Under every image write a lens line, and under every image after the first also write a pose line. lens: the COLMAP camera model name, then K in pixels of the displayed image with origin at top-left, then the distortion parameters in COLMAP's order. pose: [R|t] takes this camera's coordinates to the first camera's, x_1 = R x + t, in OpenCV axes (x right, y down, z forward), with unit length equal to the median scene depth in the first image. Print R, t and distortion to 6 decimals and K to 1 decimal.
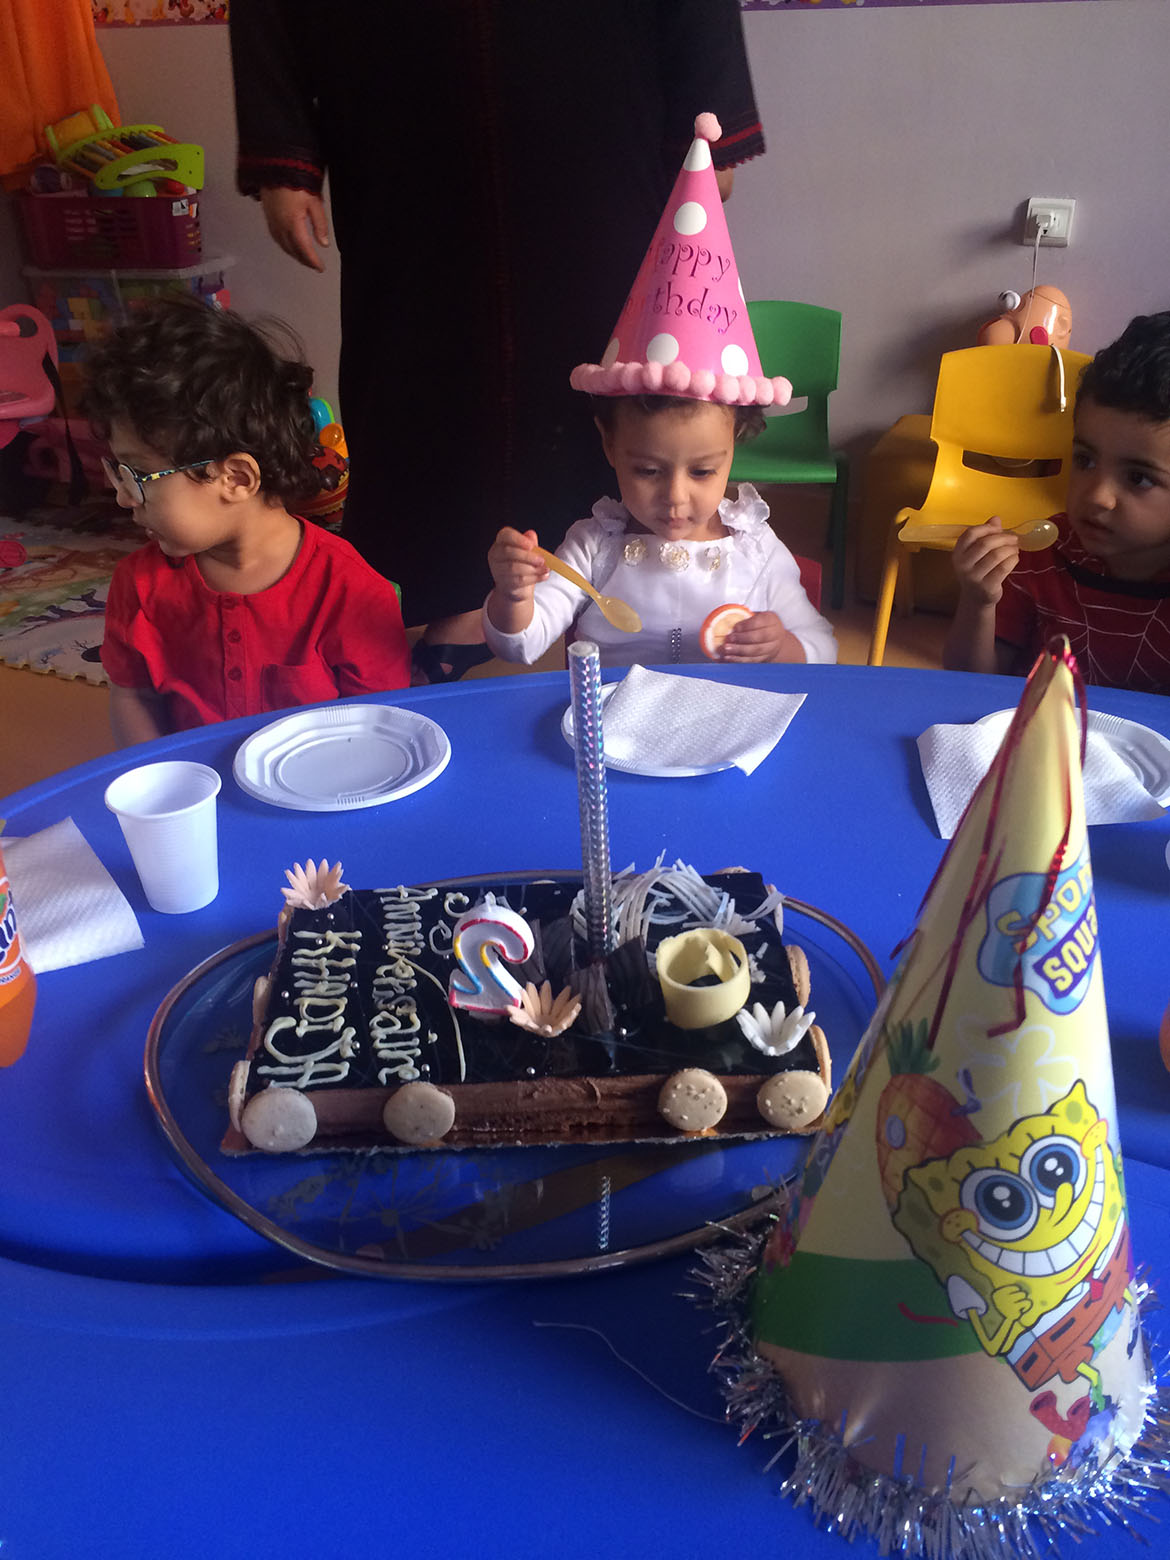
lens RADIAL K [[1319.4, 0, 576.2], [0, 1319.4, 775.9], [0, 0, 1]] dist [0.046501, -0.064873]
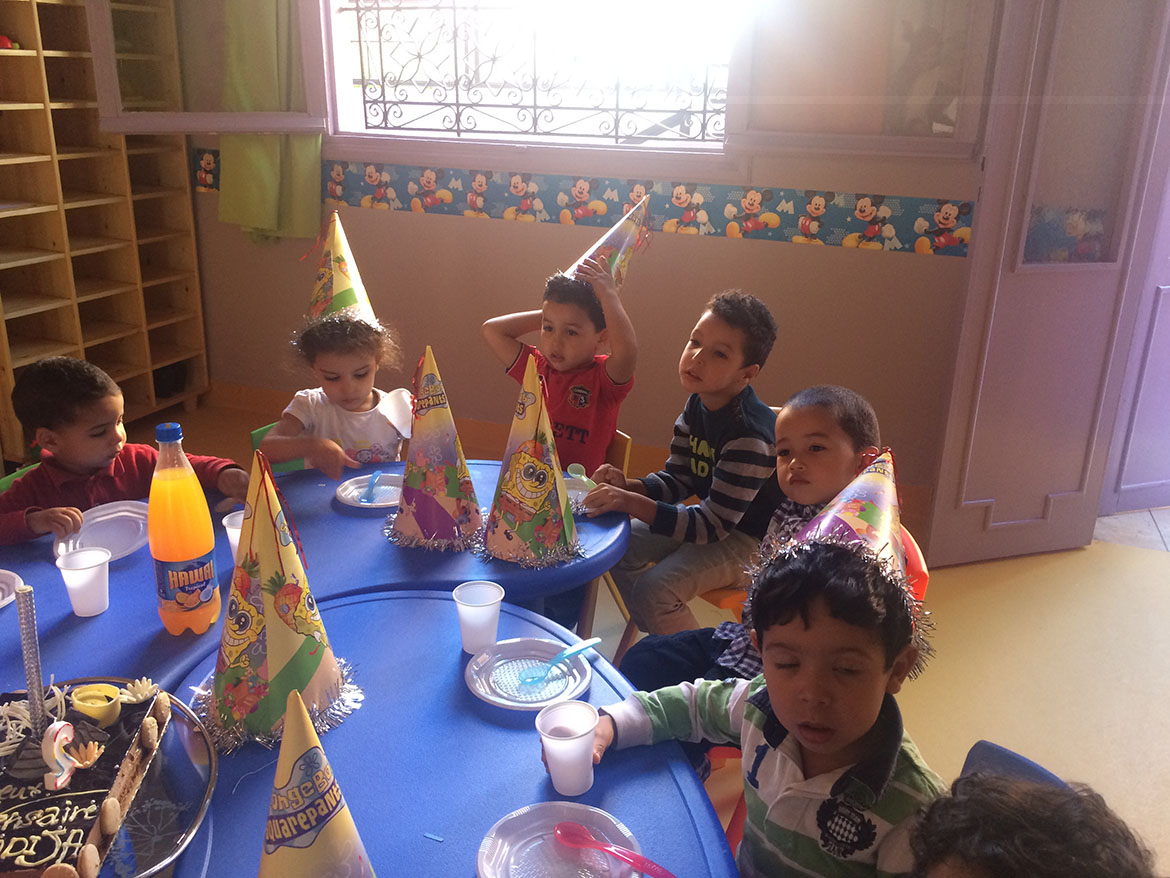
lens RADIAL K [[989.6, 0, 579.3], [0, 989.6, 443.5], [0, 0, 1]] dist [0.046501, -0.064873]
pose [[-0.081295, -0.321464, 0.943426, -1.351298], [0.472332, 0.821093, 0.320481, -0.341142], [-0.877664, 0.471664, 0.085087, -0.024344]]
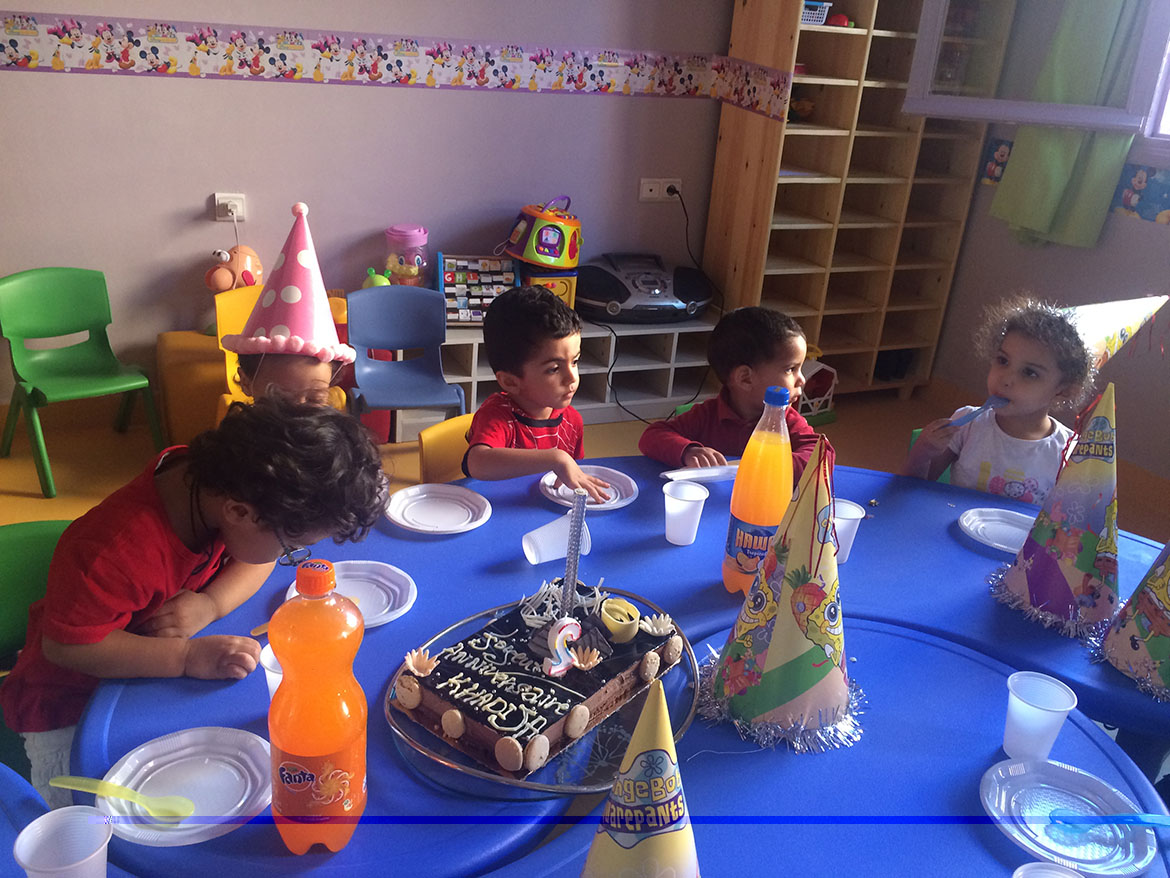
lens RADIAL K [[989.6, 0, 578.7], [0, 989.6, 440.0], [0, 0, 1]] dist [0.046501, -0.064873]
pose [[0.643158, -0.222885, 0.732578, -1.121545], [0.299996, 0.953565, 0.026742, -0.206656], [-0.704521, 0.202571, 0.680158, -0.170732]]
